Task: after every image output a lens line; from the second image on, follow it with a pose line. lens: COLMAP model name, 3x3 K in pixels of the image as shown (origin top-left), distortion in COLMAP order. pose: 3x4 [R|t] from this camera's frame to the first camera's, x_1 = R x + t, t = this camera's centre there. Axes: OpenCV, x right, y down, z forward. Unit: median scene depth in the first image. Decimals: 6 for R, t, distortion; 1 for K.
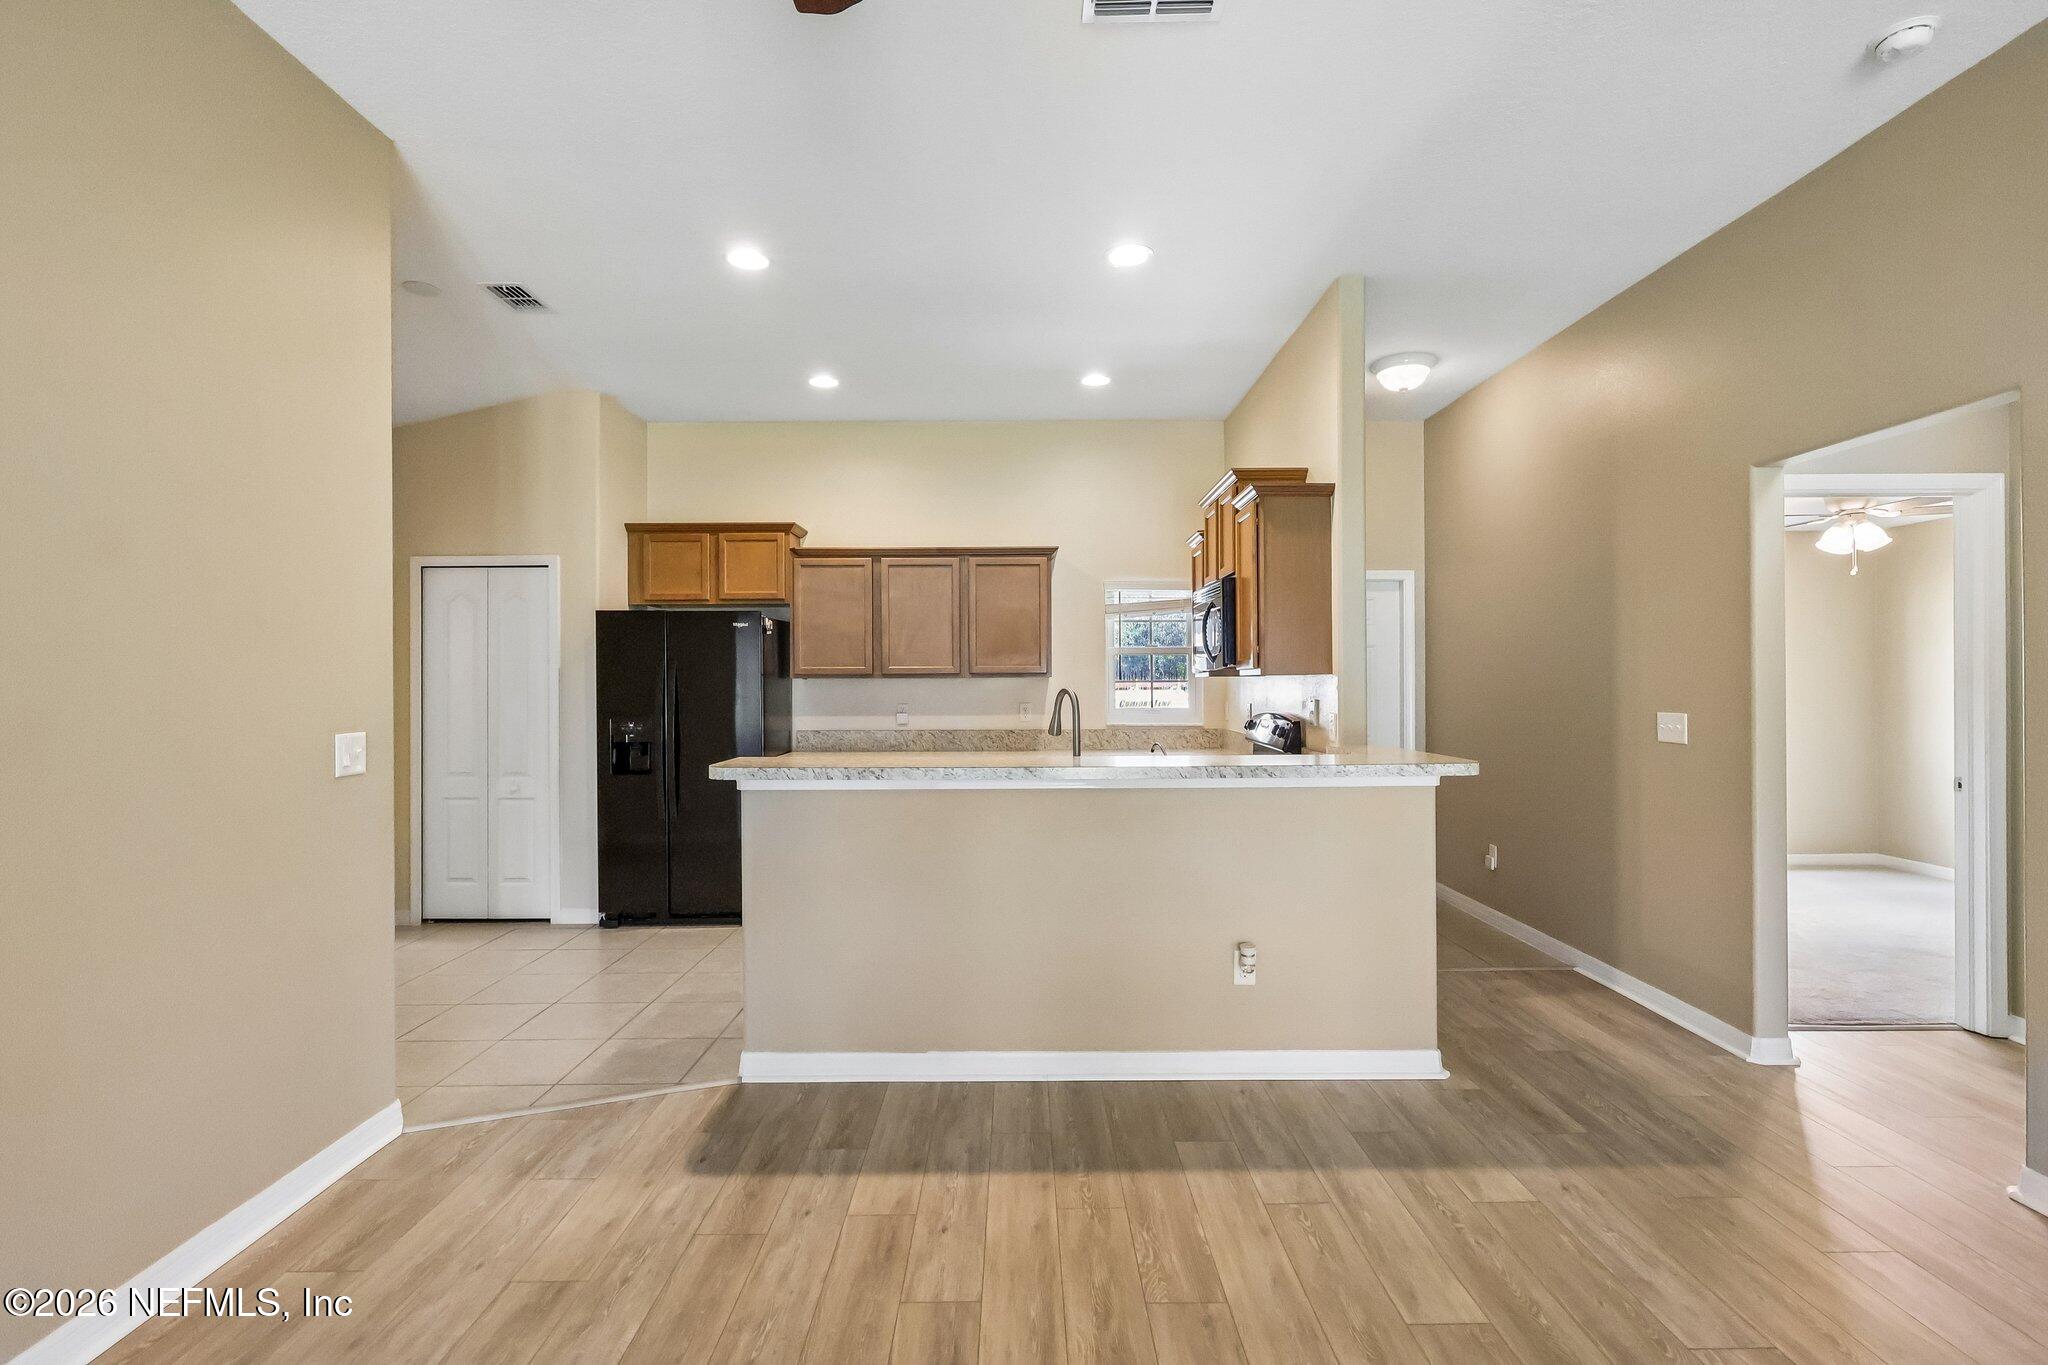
lens RADIAL K [[945.3, 0, 1022.8], [0, 945.3, 681.8], [0, 0, 1]] dist [-0.002209, 0.000595]
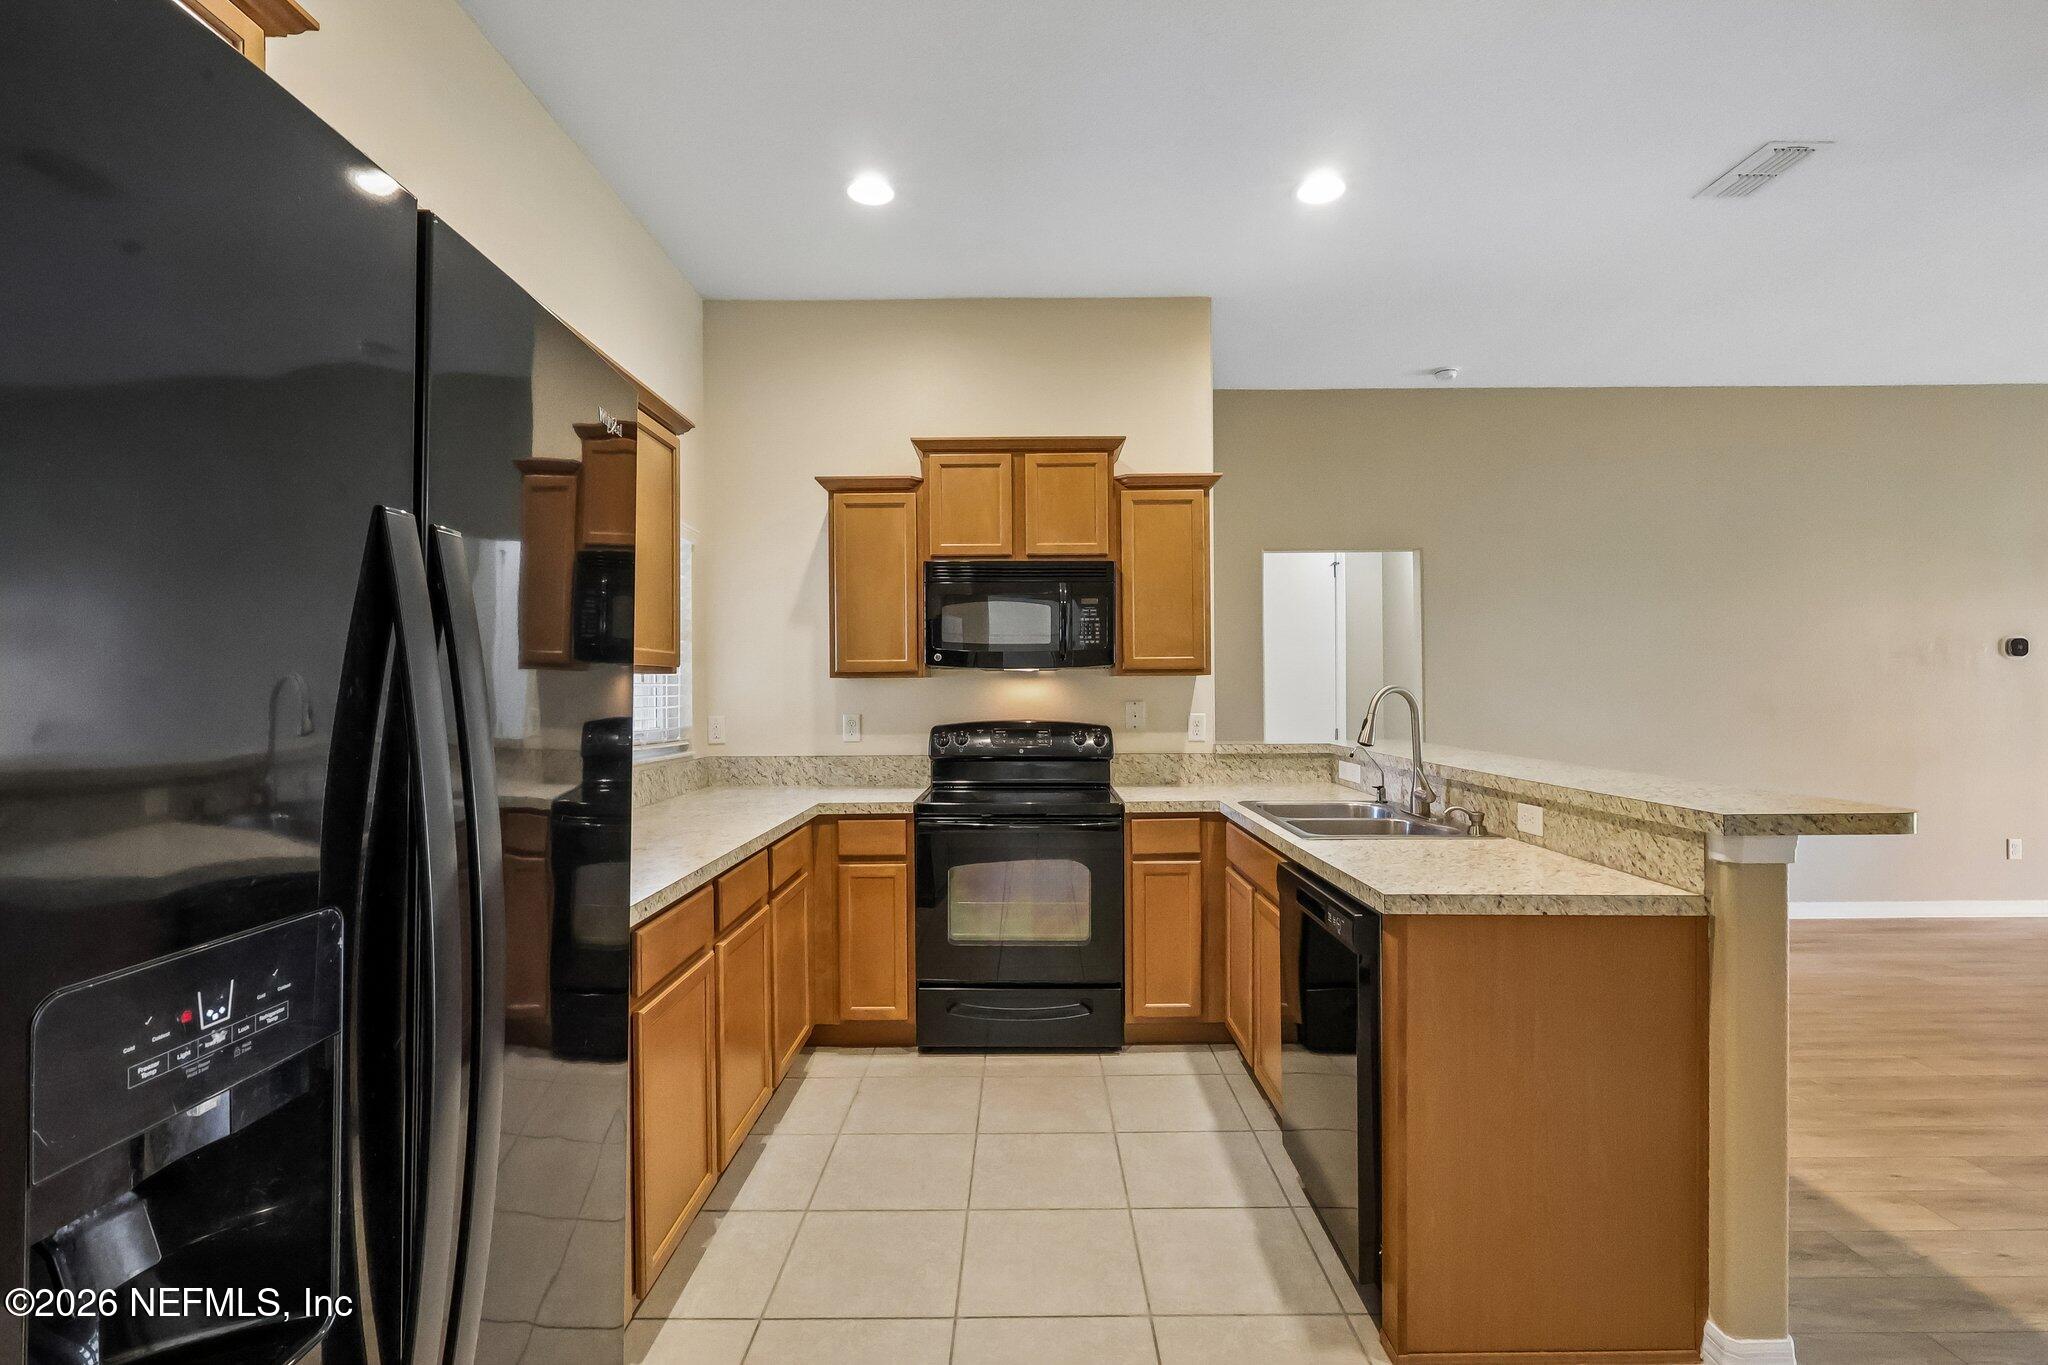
lens RADIAL K [[945.3, 0, 1028.3], [0, 945.3, 682.4], [0, 0, 1]] dist [-0.002209, 0.000595]
pose [[0.002051, 0.011381, 0.999933, -0.488582], [0.007619, 0.999906, -0.011397, 0.006829], [-0.999969, 0.007642, 0.001964, 0.826575]]
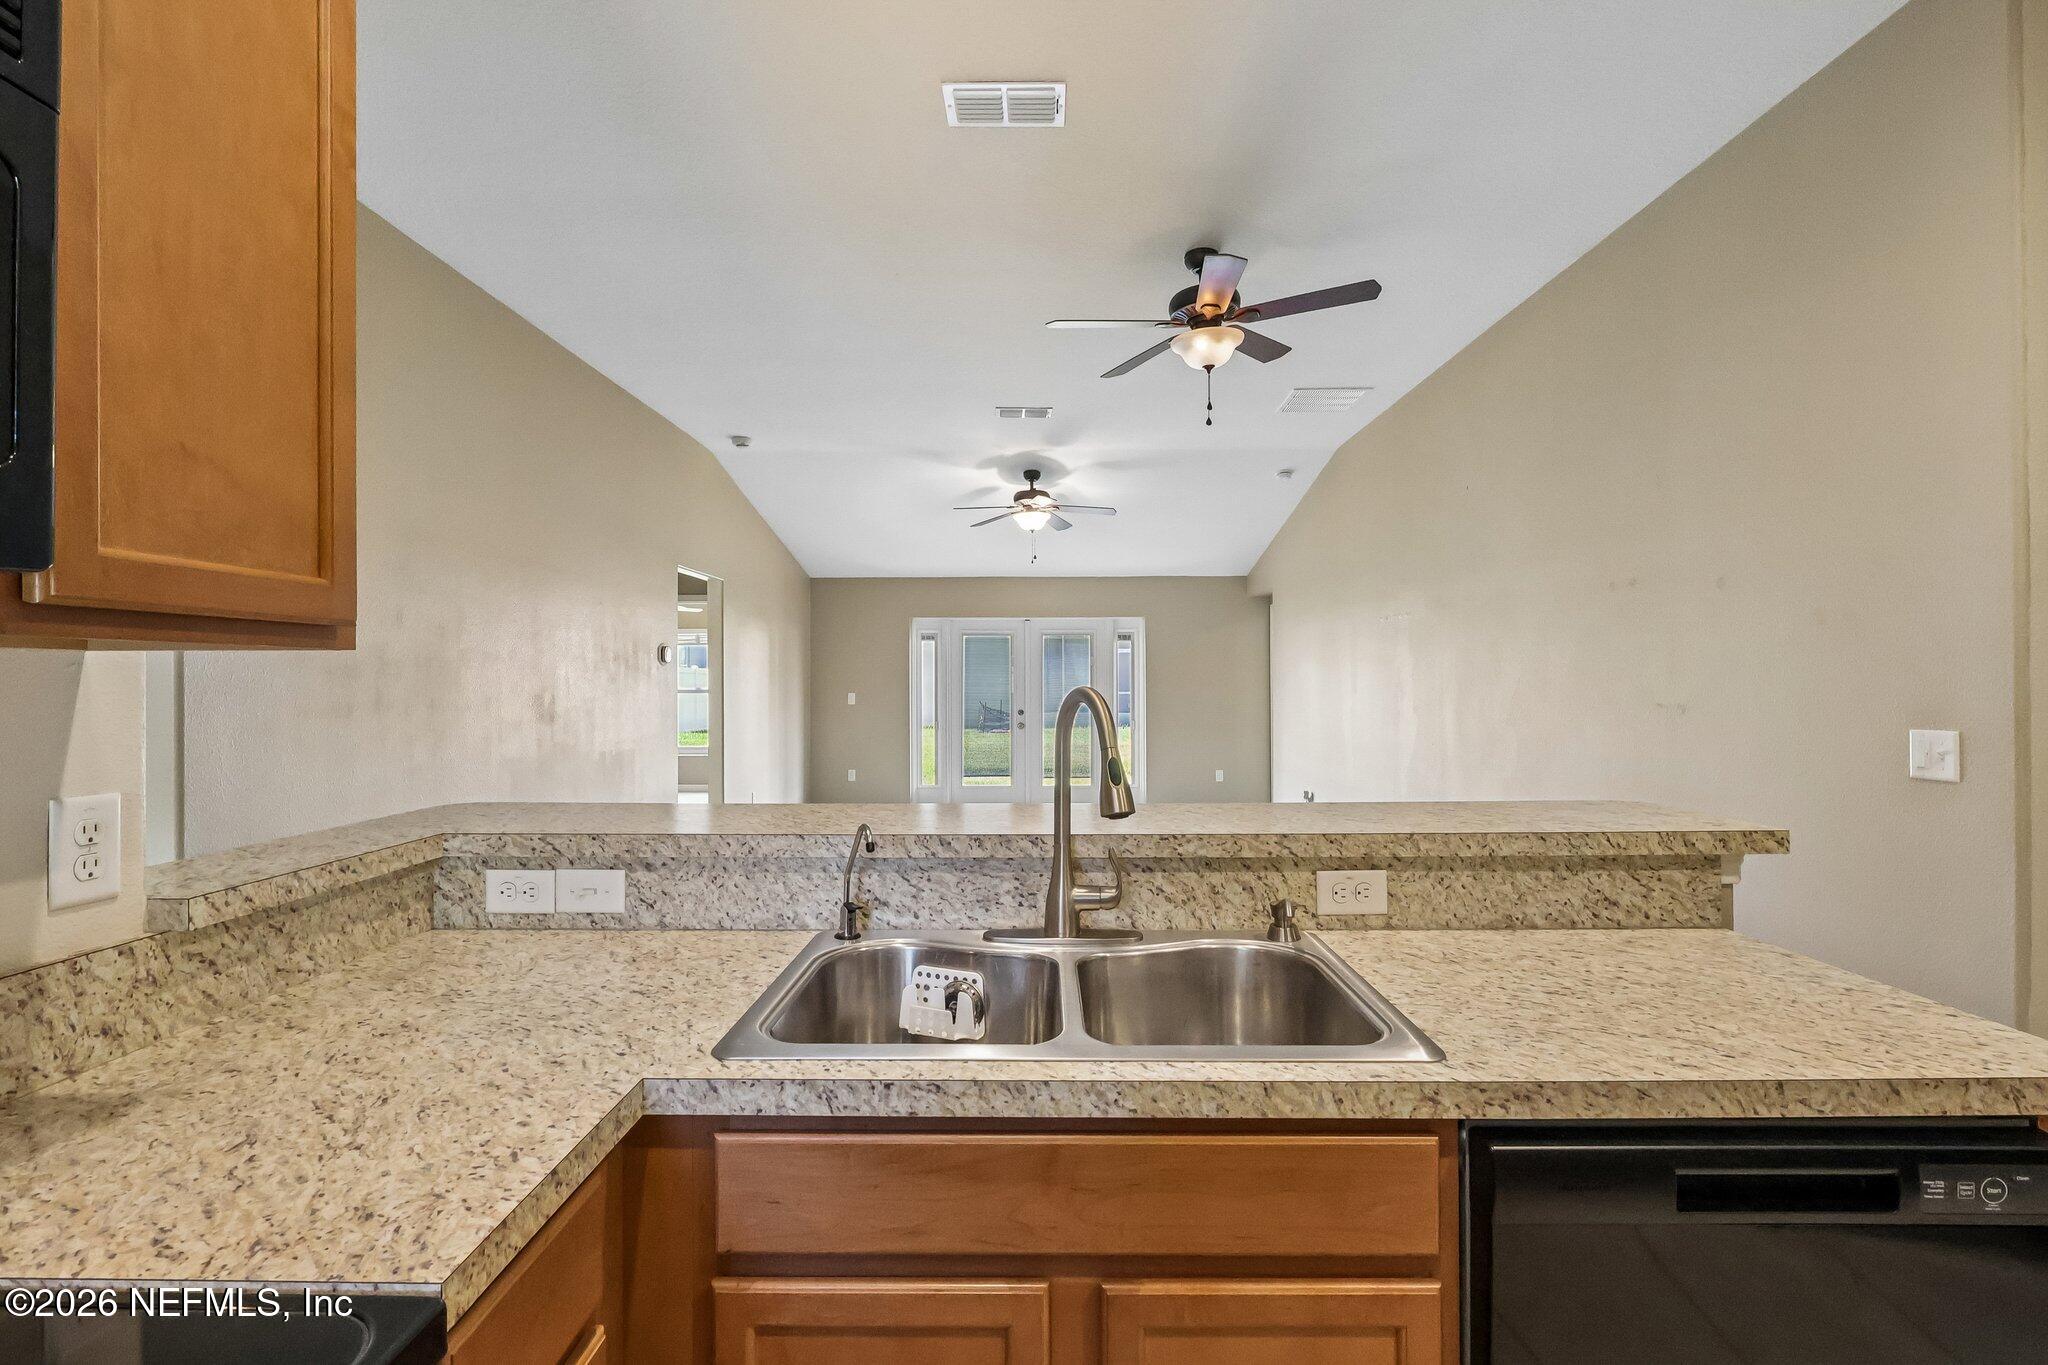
lens RADIAL K [[945.3, 0, 1024.1], [0, 945.3, 680.0], [0, 0, 1]] dist [-0.002209, 0.000595]
pose [[-0.999801, 0.009005, 0.017792, 0.040436], [0.008971, 0.999958, -0.001973, 0.002226], [-0.017809, -0.001813, -0.999840, 0.883768]]
